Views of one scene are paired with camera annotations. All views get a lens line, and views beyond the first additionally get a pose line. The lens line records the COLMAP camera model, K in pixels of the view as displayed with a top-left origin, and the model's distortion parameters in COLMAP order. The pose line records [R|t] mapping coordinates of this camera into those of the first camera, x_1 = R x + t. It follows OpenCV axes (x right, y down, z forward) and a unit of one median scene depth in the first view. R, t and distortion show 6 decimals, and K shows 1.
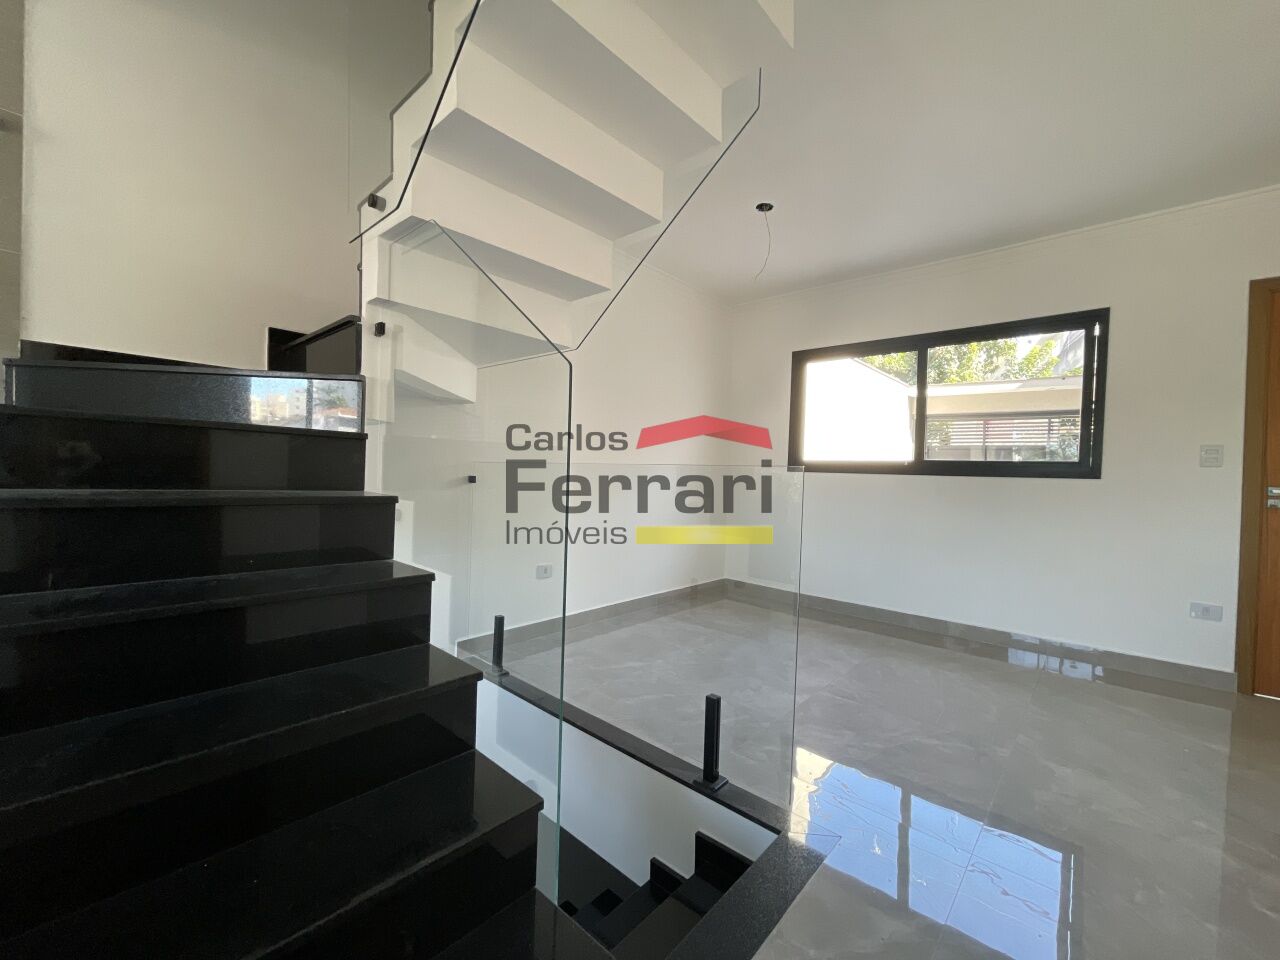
lens RADIAL K [[519.8, 0, 640.0], [0, 519.8, 480.0], [0, 0, 1]] dist [-0.002241, 0.000783]
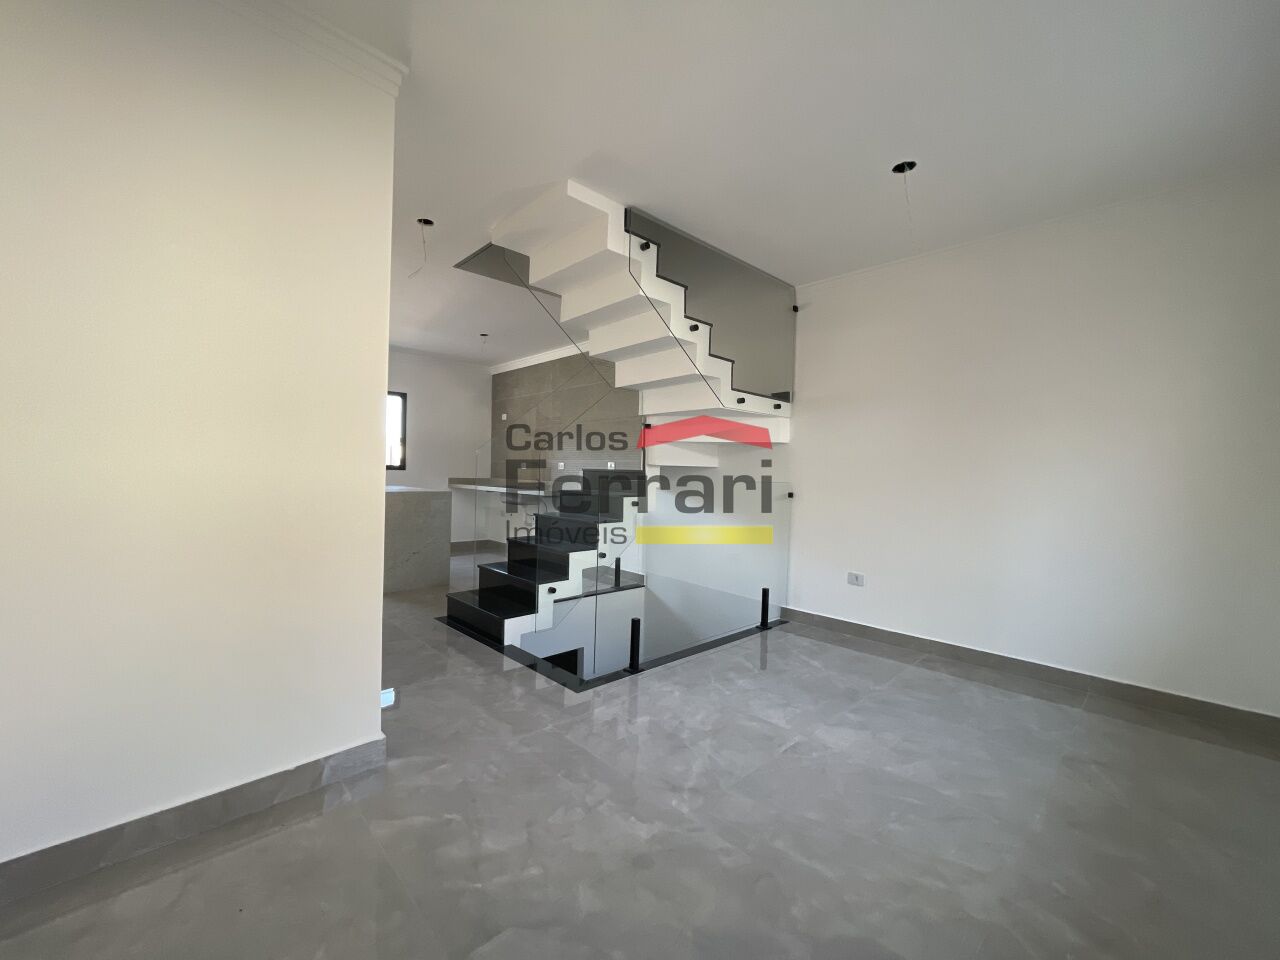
lens RADIAL K [[519.8, 0, 640.0], [0, 519.8, 480.0], [0, 0, 1]] dist [-0.002241, 0.000783]
pose [[-0.068694, -0.021190, -0.997413, 0.809628], [-0.040798, 0.998998, -0.018413, 0.000587], [0.996803, 0.039427, -0.069490, 0.497717]]
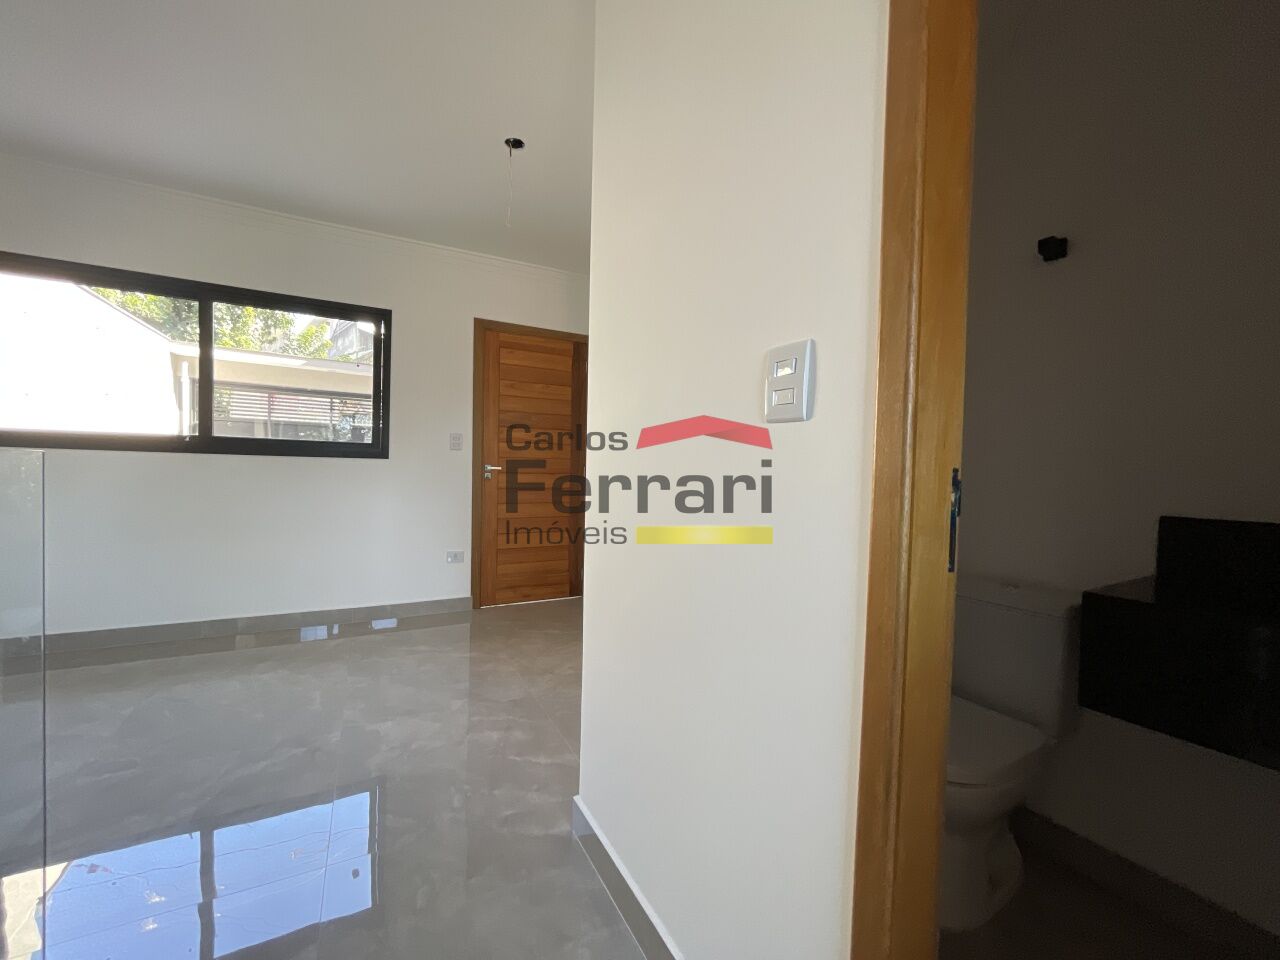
lens RADIAL K [[519.8, 0, 640.0], [0, 519.8, 480.0], [0, 0, 1]] dist [-0.002241, 0.000783]
pose [[0.343944, -0.043878, 0.937964, -0.006289], [-0.004392, 0.998821, 0.048336, -0.009919], [-0.938980, -0.020745, 0.343346, 0.058568]]
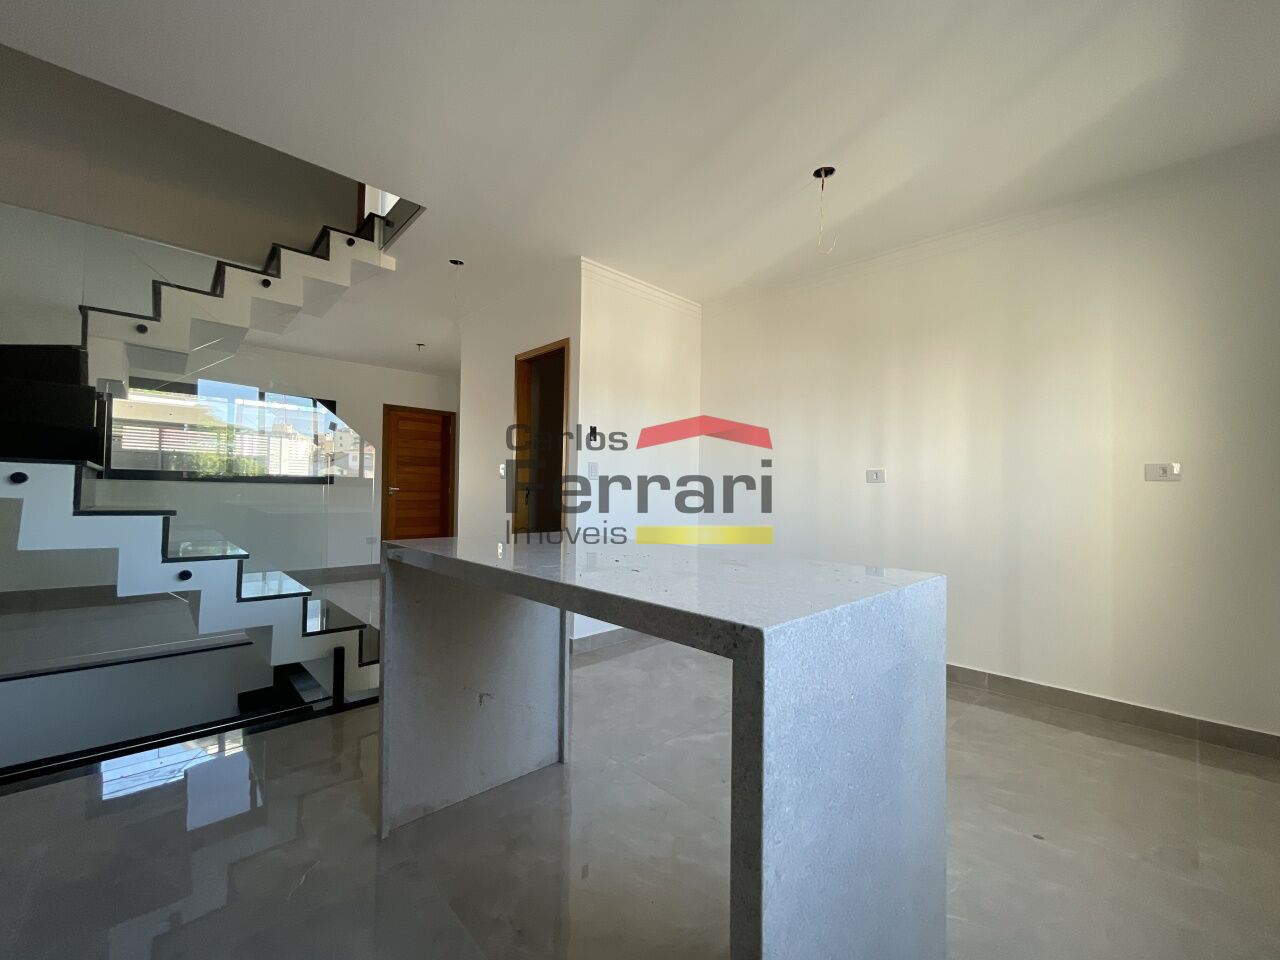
lens RADIAL K [[519.8, 0, 640.0], [0, 519.8, 480.0], [0, 0, 1]] dist [-0.002241, 0.000783]
pose [[0.062931, -0.008900, 0.997978, -0.786487], [-0.004339, 0.999948, 0.009192, -0.031079], [-0.998008, -0.004909, 0.062889, -0.240448]]
